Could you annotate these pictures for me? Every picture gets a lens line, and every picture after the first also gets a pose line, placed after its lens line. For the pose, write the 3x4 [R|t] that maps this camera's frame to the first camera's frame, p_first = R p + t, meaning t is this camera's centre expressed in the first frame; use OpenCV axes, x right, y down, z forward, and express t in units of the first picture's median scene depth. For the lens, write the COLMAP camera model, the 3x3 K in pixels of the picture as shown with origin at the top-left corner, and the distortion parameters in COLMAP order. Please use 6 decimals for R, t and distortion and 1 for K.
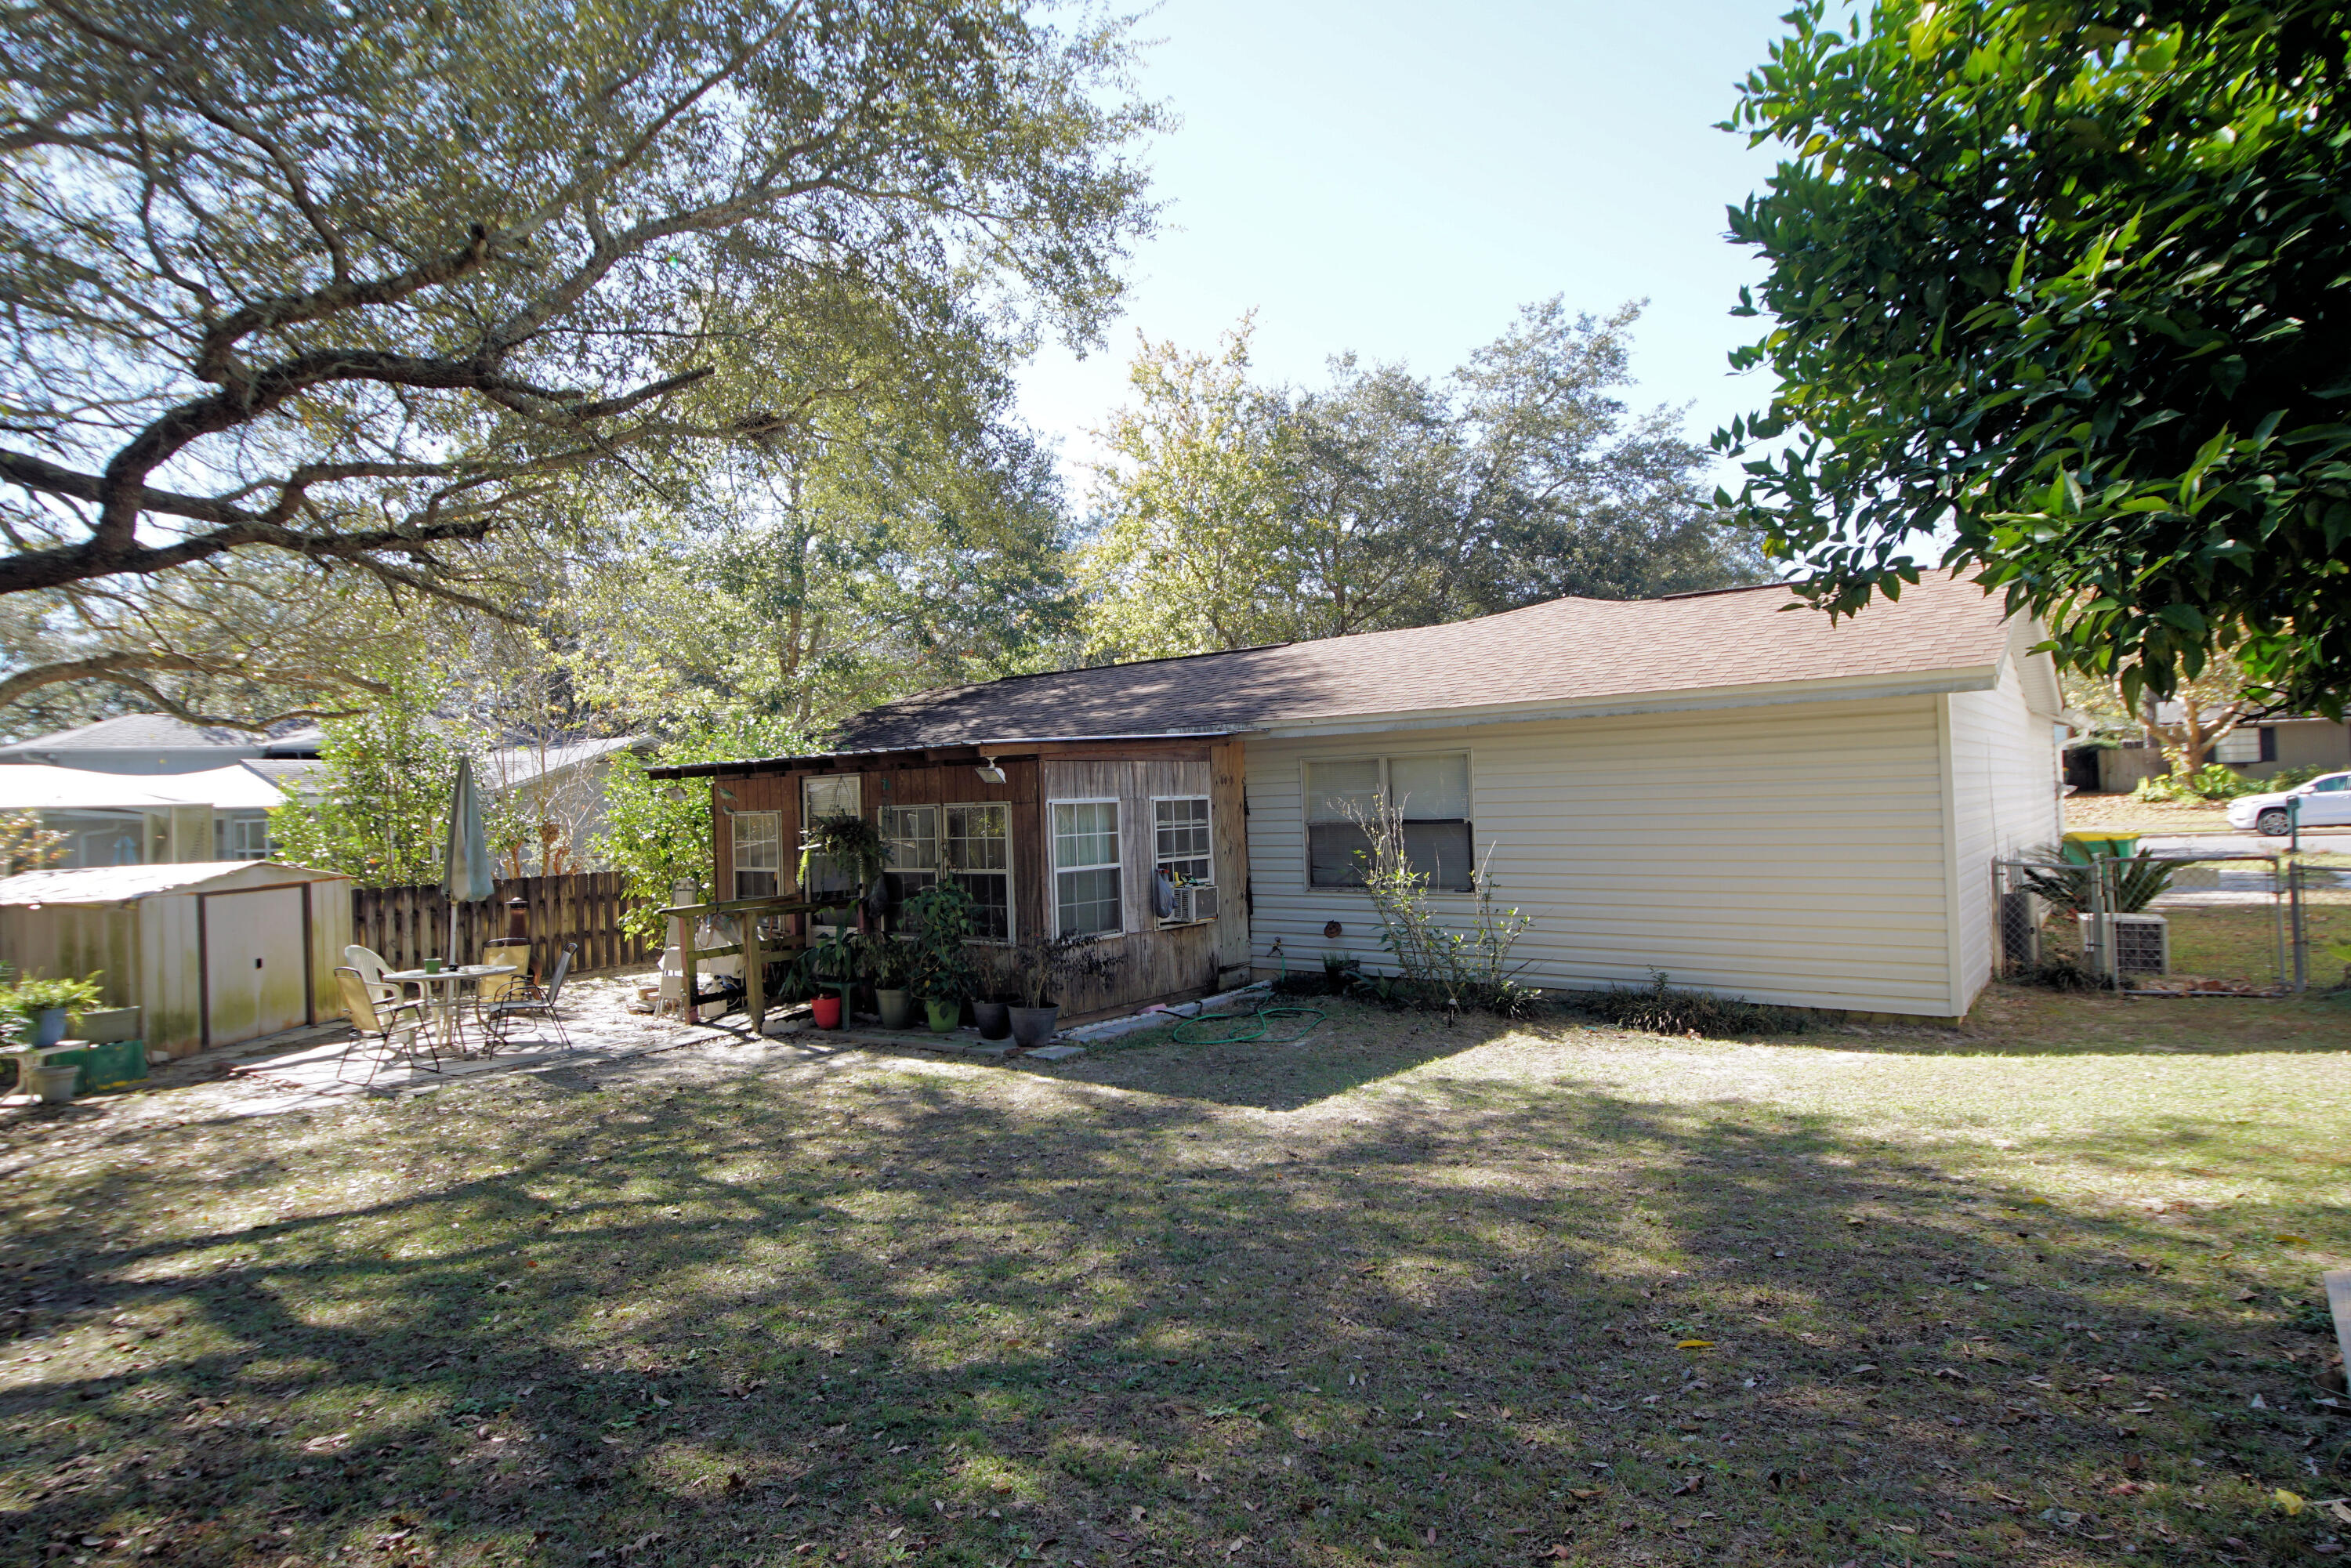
lens RADIAL K [[1266.3, 0, 1174.2], [0, 1266.3, 782.2], [0, 0, 1]] dist [0.028244, -0.027198]
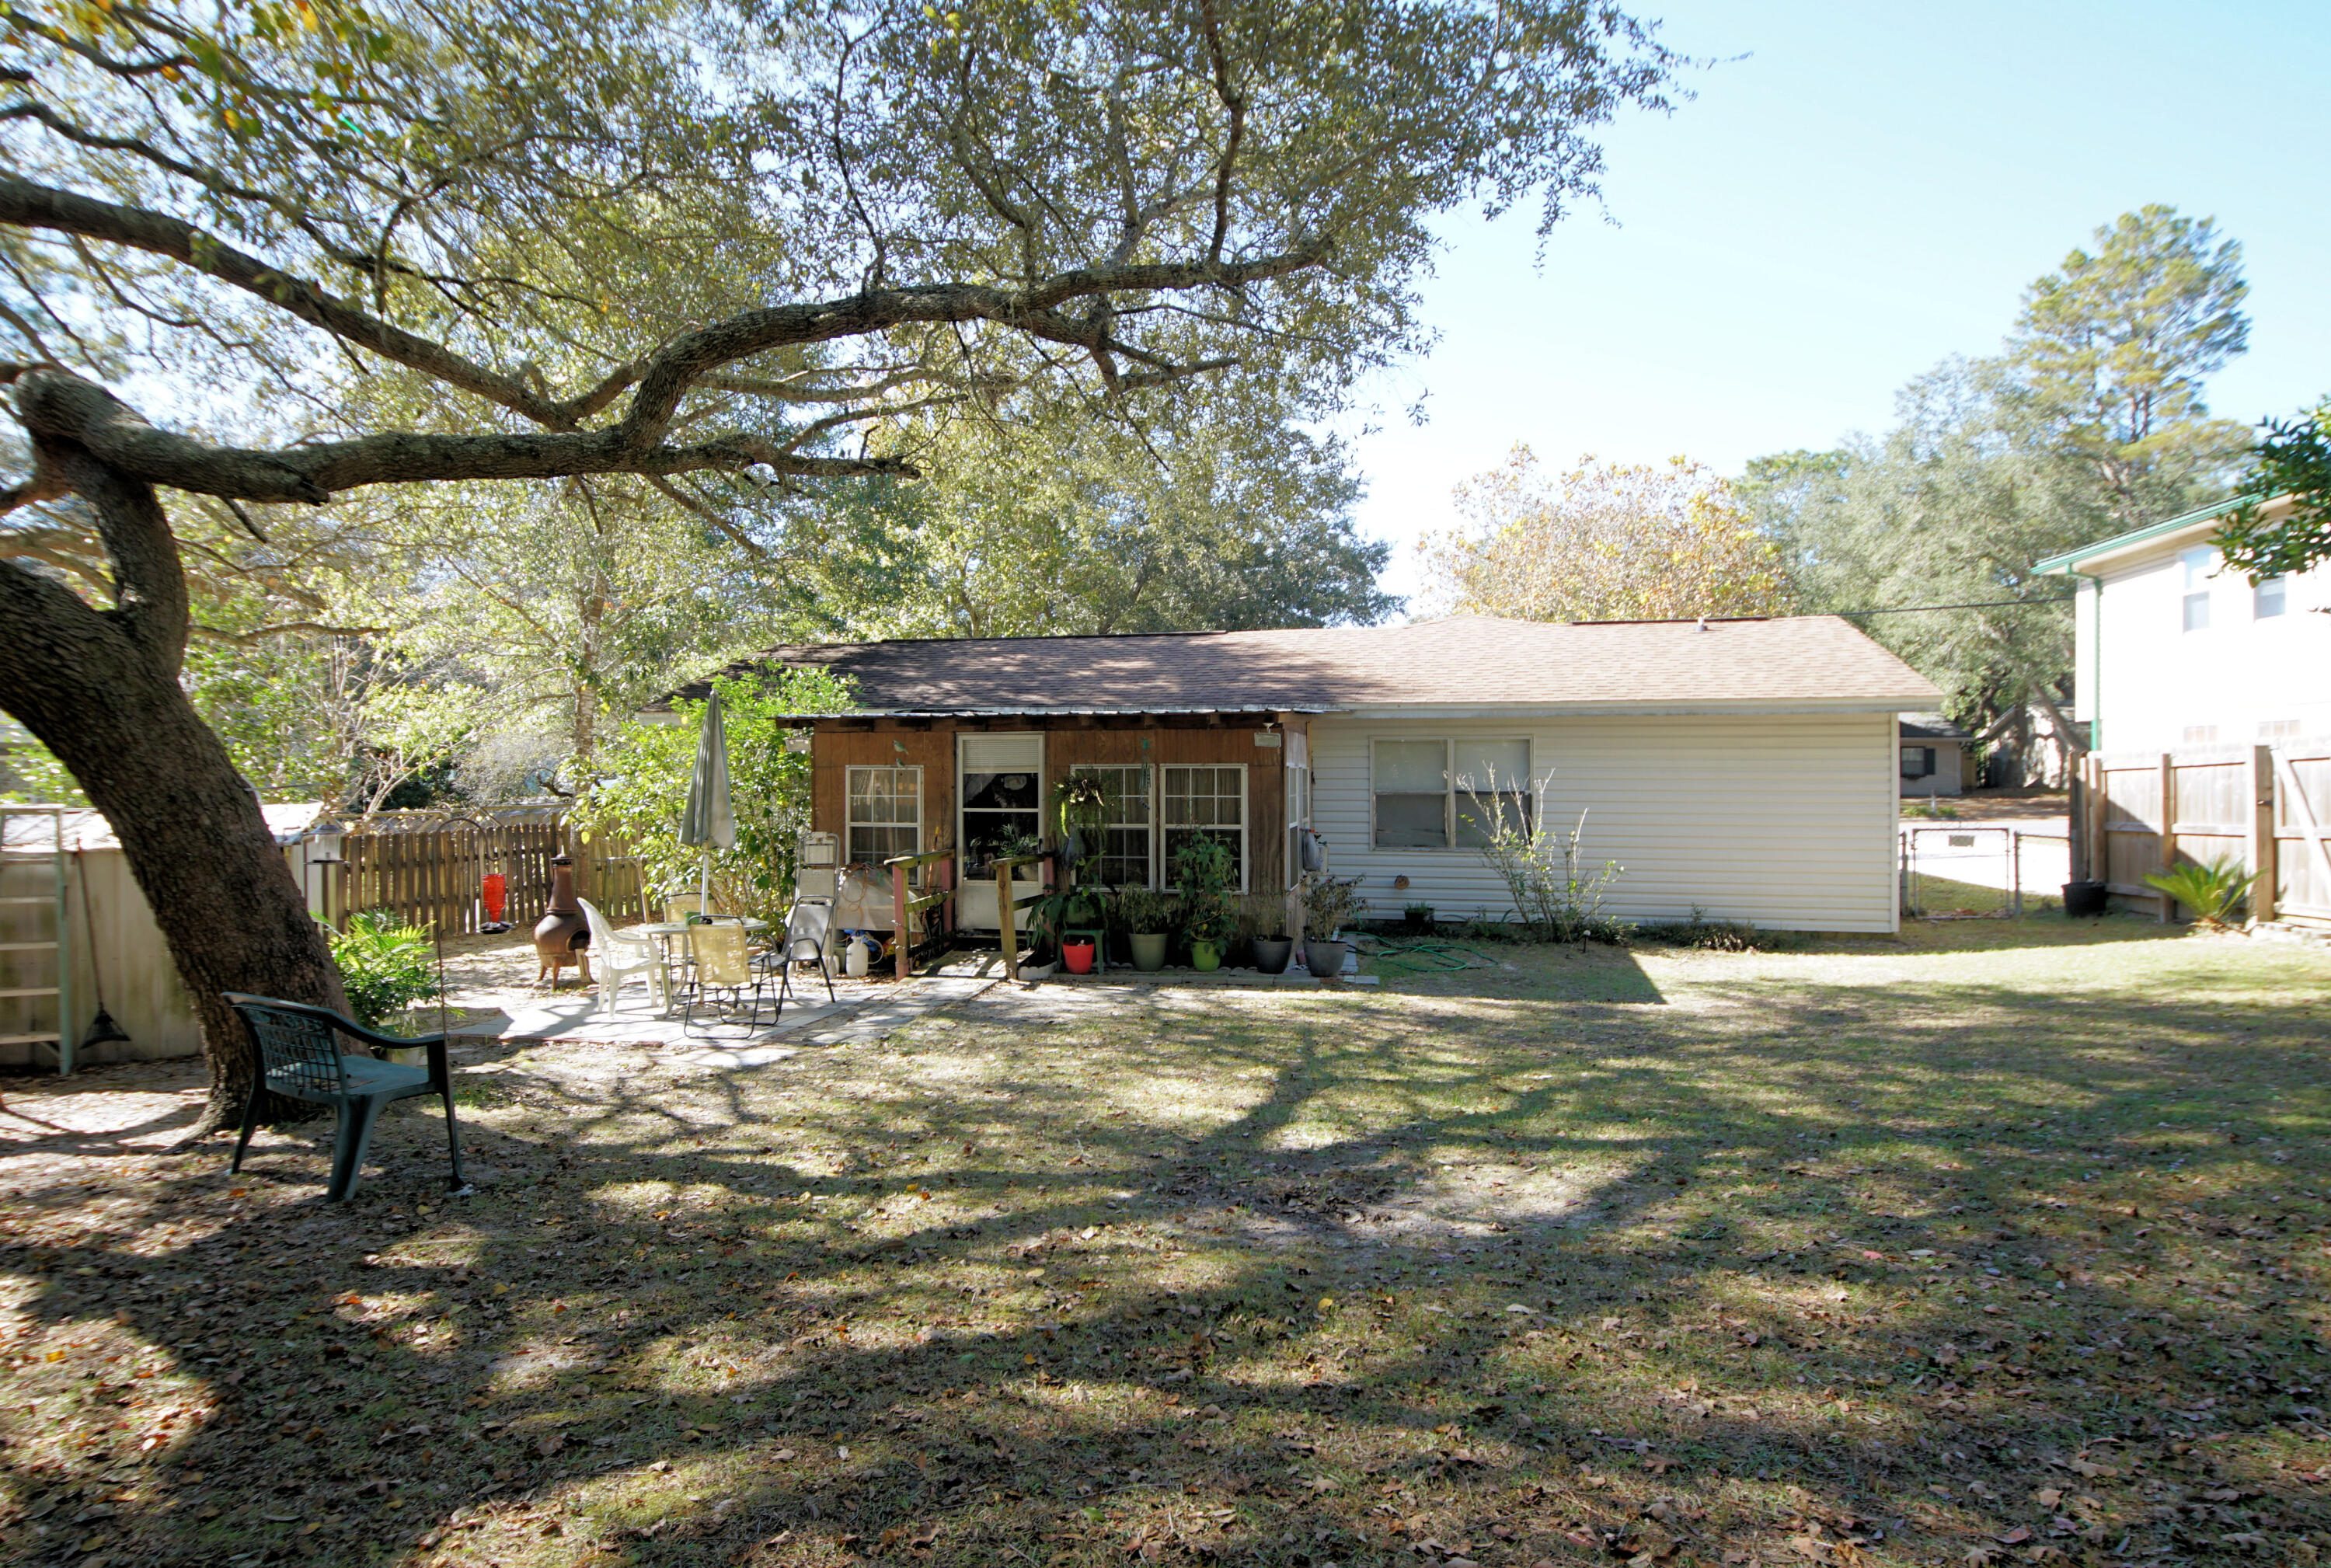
lens RADIAL K [[1255.6, 0, 1219.3], [0, 1255.6, 774.1], [0, 0, 1]] dist [0.028244, -0.027198]
pose [[0.906324, 0.032705, 0.421316, -0.772732], [-0.035097, 0.999382, -0.002079, 0.033564], [-0.421123, -0.012902, 0.906912, 0.006391]]
